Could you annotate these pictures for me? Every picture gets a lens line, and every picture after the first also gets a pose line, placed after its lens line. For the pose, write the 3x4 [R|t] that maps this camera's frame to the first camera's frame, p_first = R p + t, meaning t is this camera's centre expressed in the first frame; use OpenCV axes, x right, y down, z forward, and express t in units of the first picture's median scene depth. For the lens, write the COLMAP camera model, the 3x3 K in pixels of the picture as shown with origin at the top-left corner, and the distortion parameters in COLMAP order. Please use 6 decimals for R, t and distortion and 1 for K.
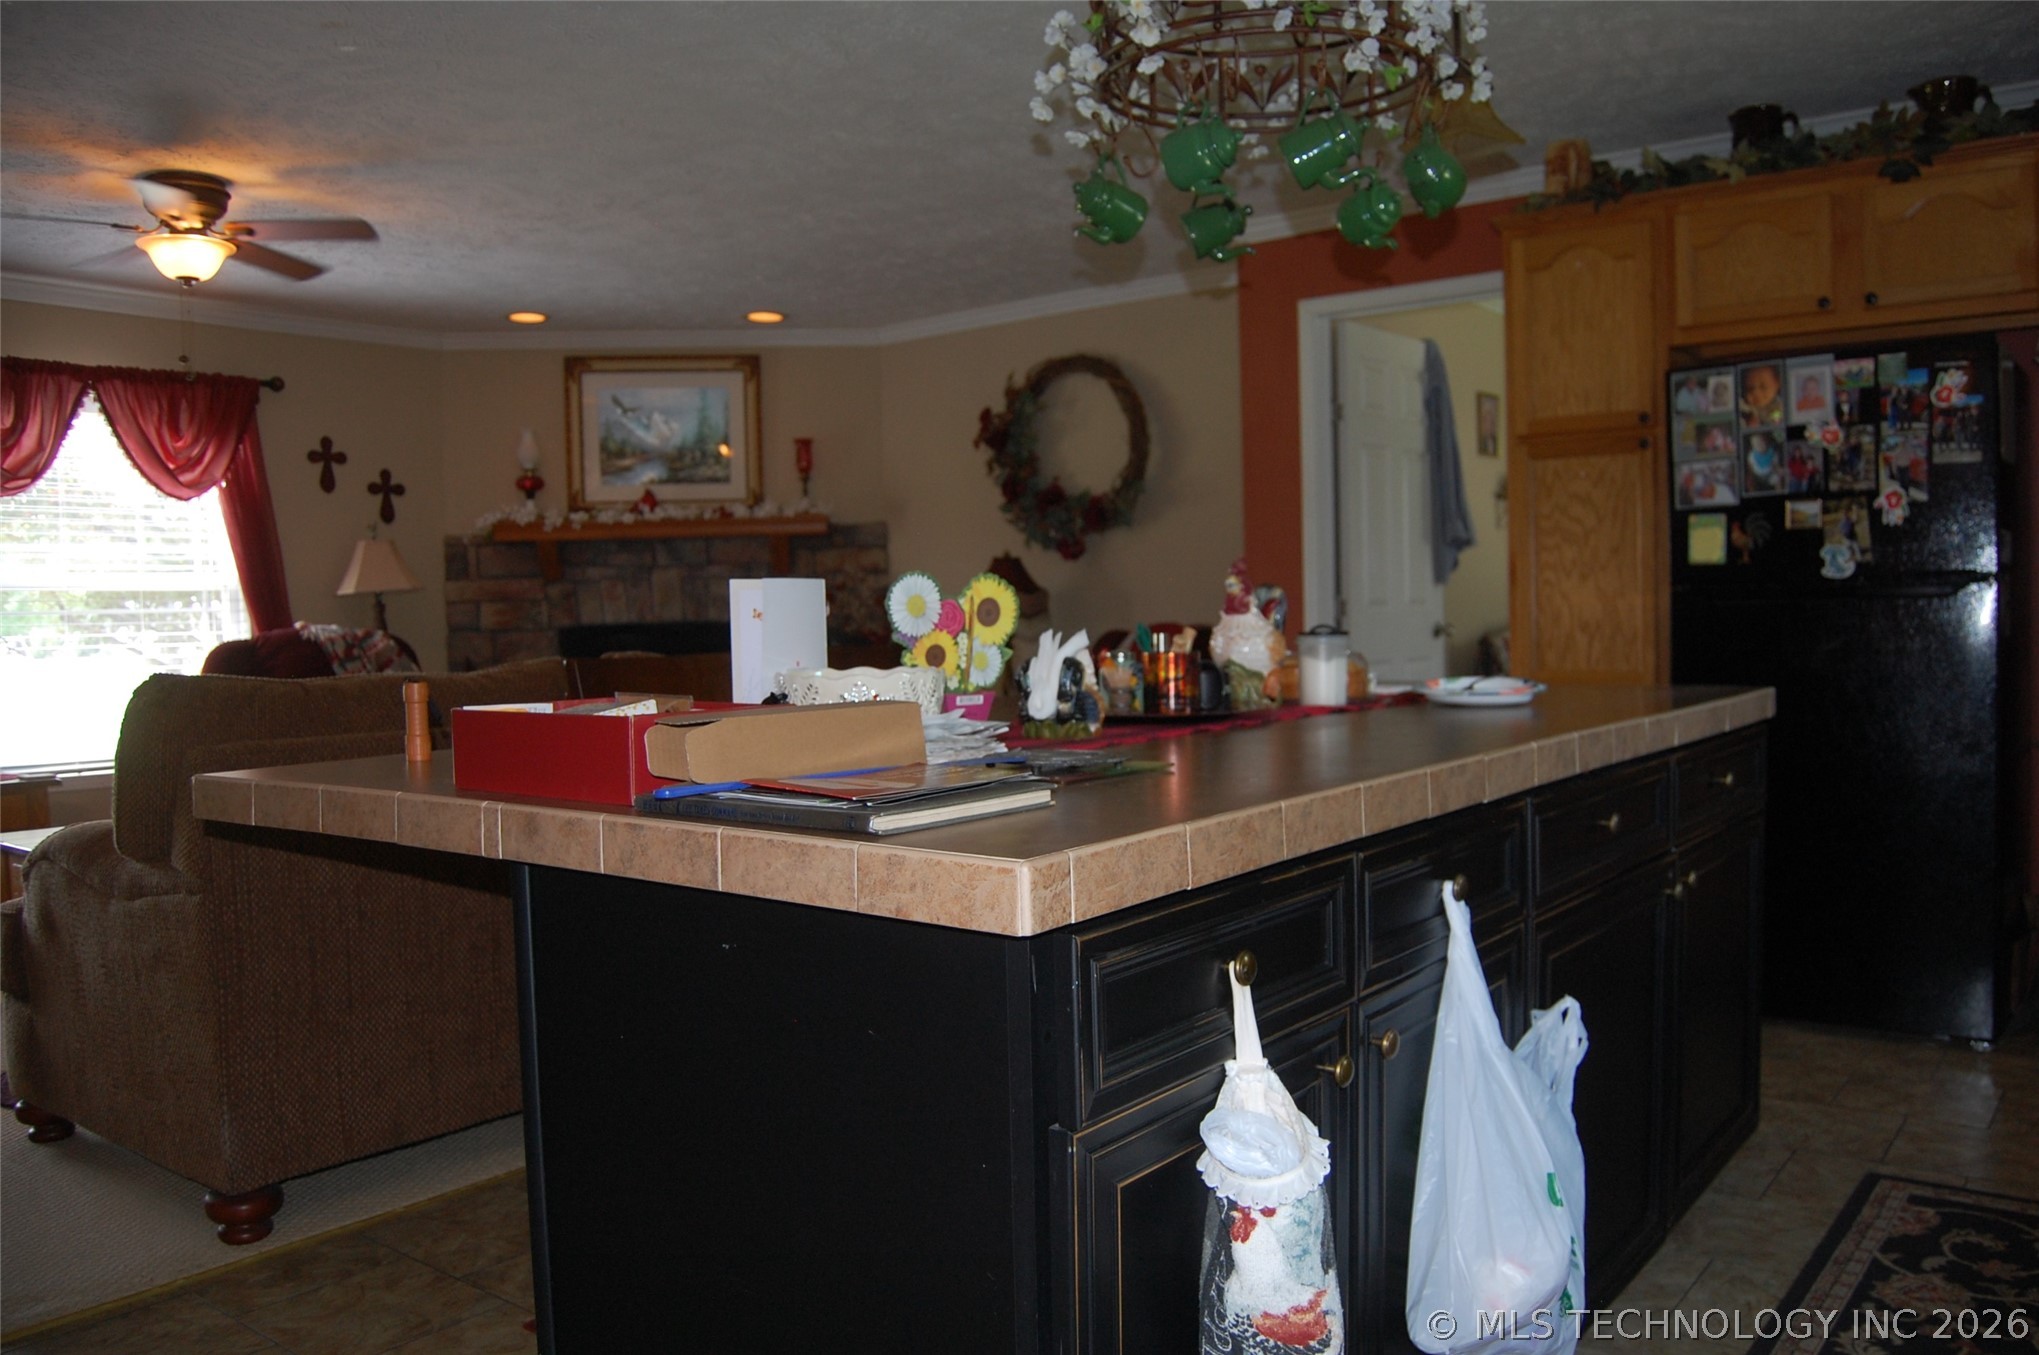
lens RADIAL K [[1578.1, 0, 1065.8], [0, 1578.1, 682.1], [0, 0, 1]] dist [-0.099552, 0.042655]
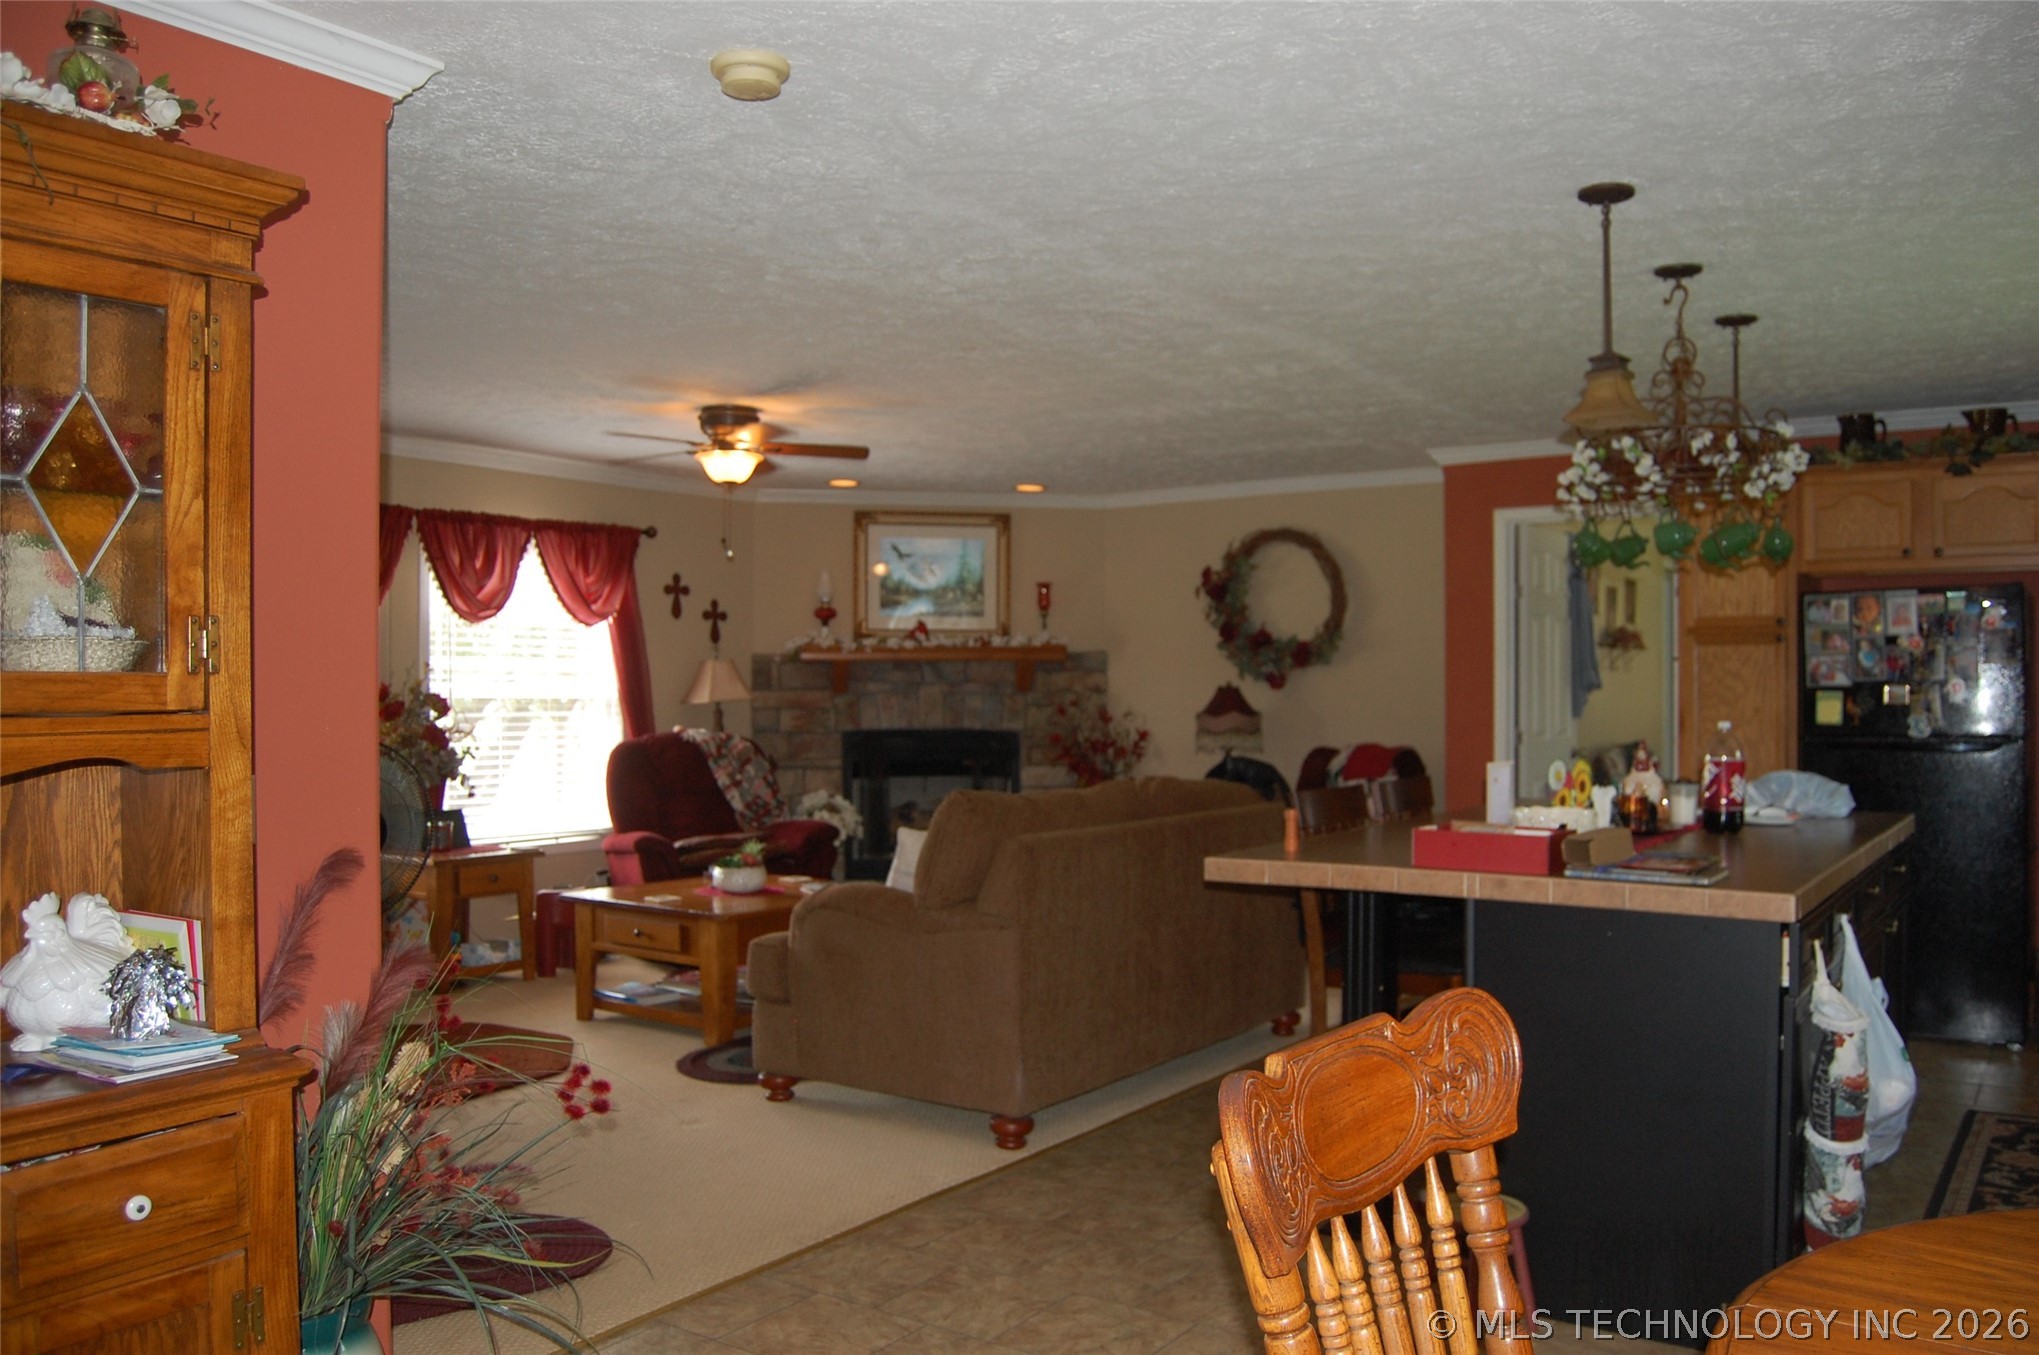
lens RADIAL K [[1578.1, 0, 1065.8], [0, 1578.1, 682.1], [0, 0, 1]] dist [-0.099552, 0.042655]
pose [[0.998732, 0.022869, 0.044849, -0.378298], [-0.020565, 0.998477, -0.051186, -0.024976], [-0.045951, 0.050198, 0.997682, -0.438814]]
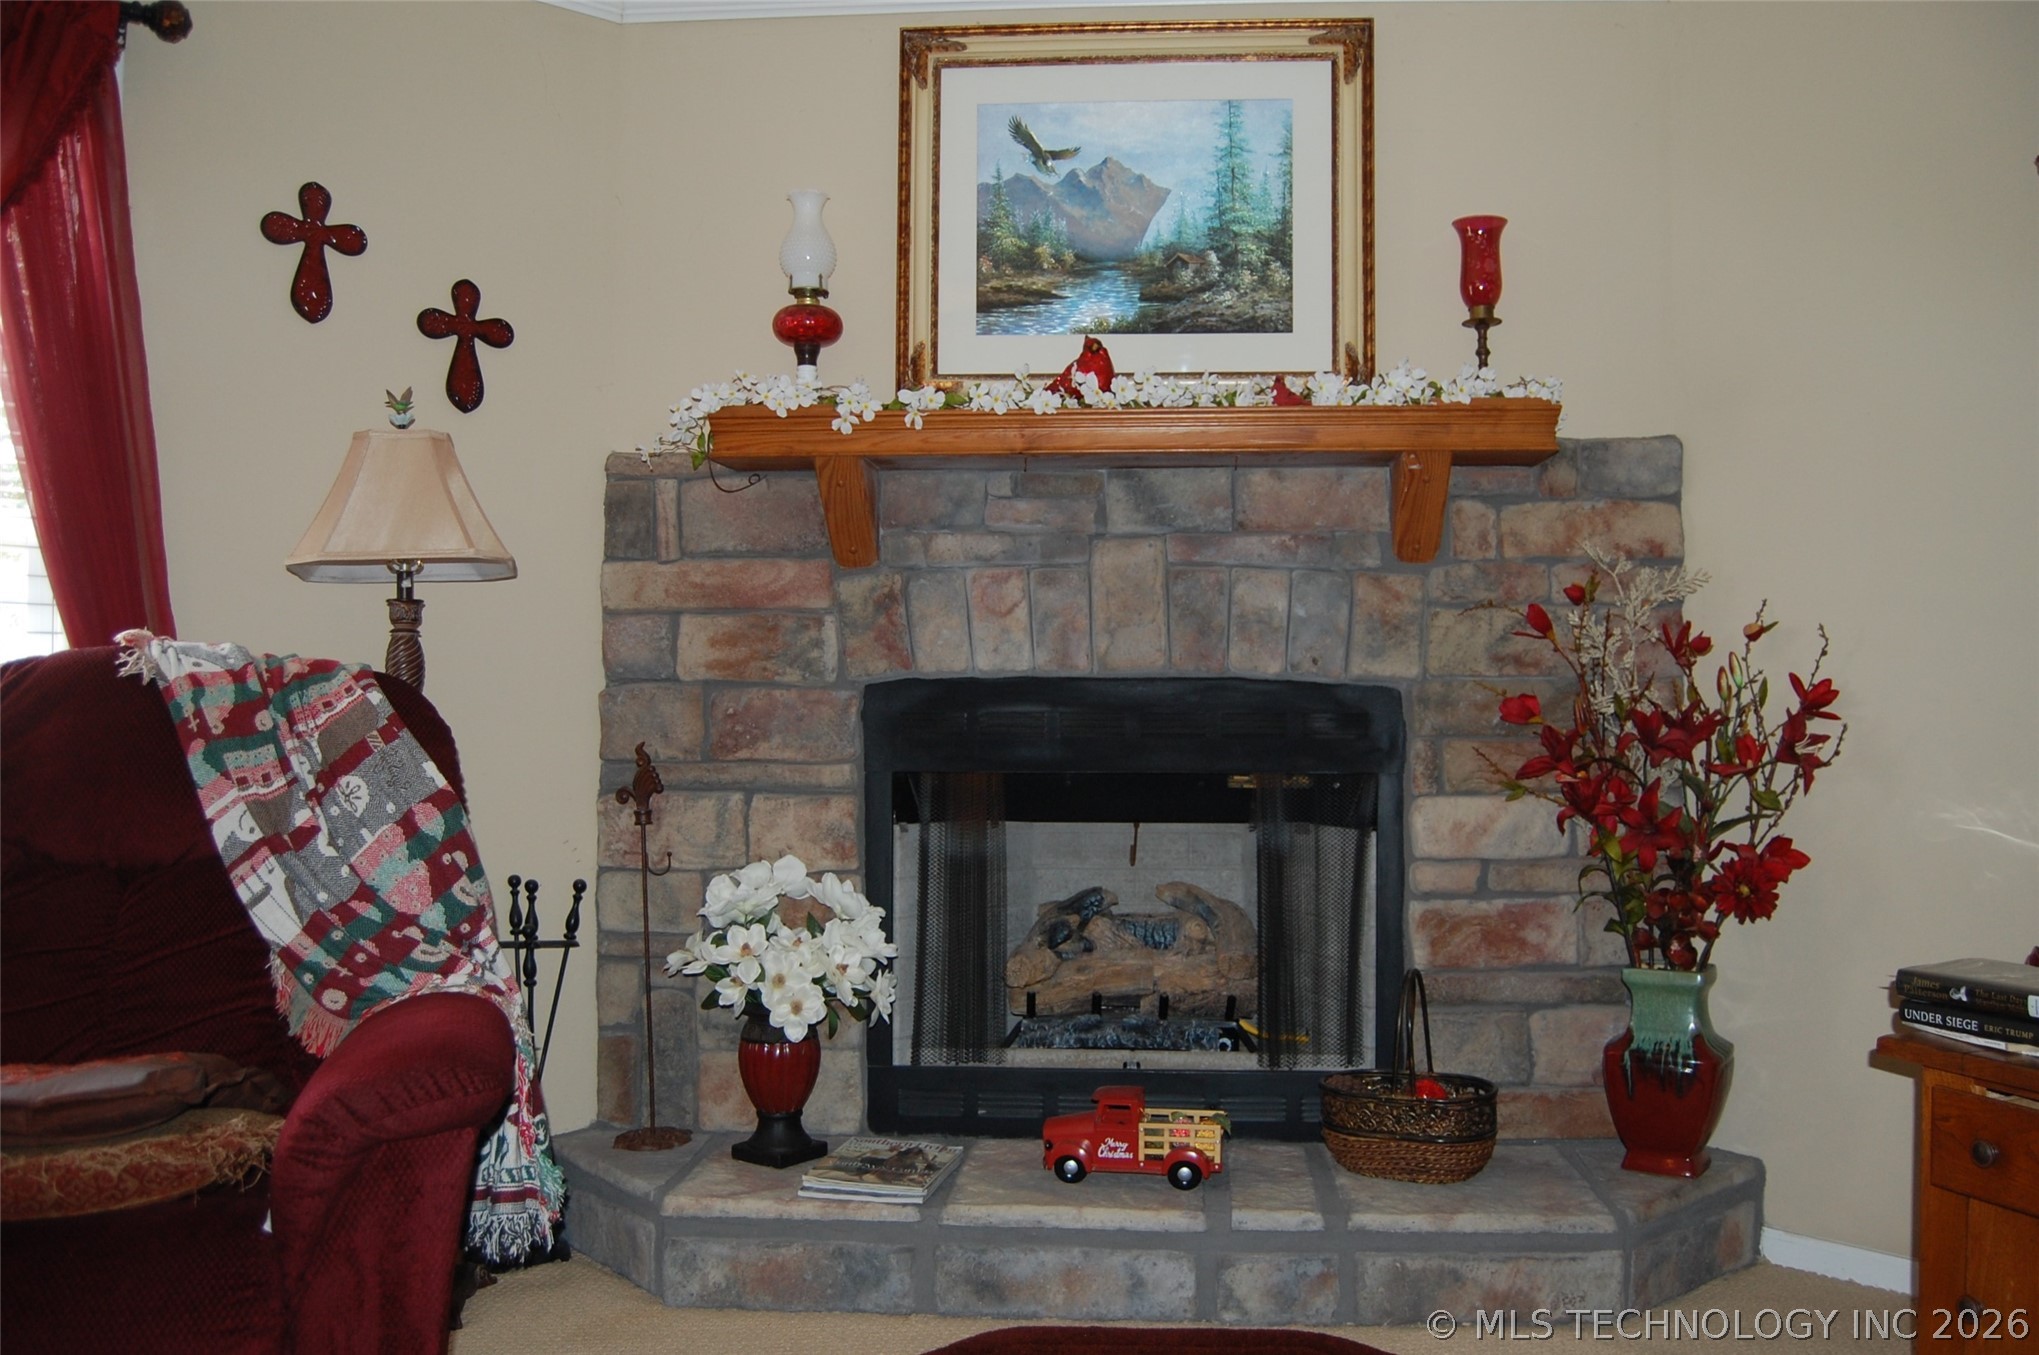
lens RADIAL K [[1644.7, 0, 1068.5], [0, 1644.7, 690.6], [0, 0, 1]] dist [-0.088306, 0.006248]
pose [[0.978038, 0.024955, -0.206925, -0.335880], [-0.036482, 0.997977, -0.052076, -0.021661], [0.205207, 0.058481, 0.976970, 1.085789]]
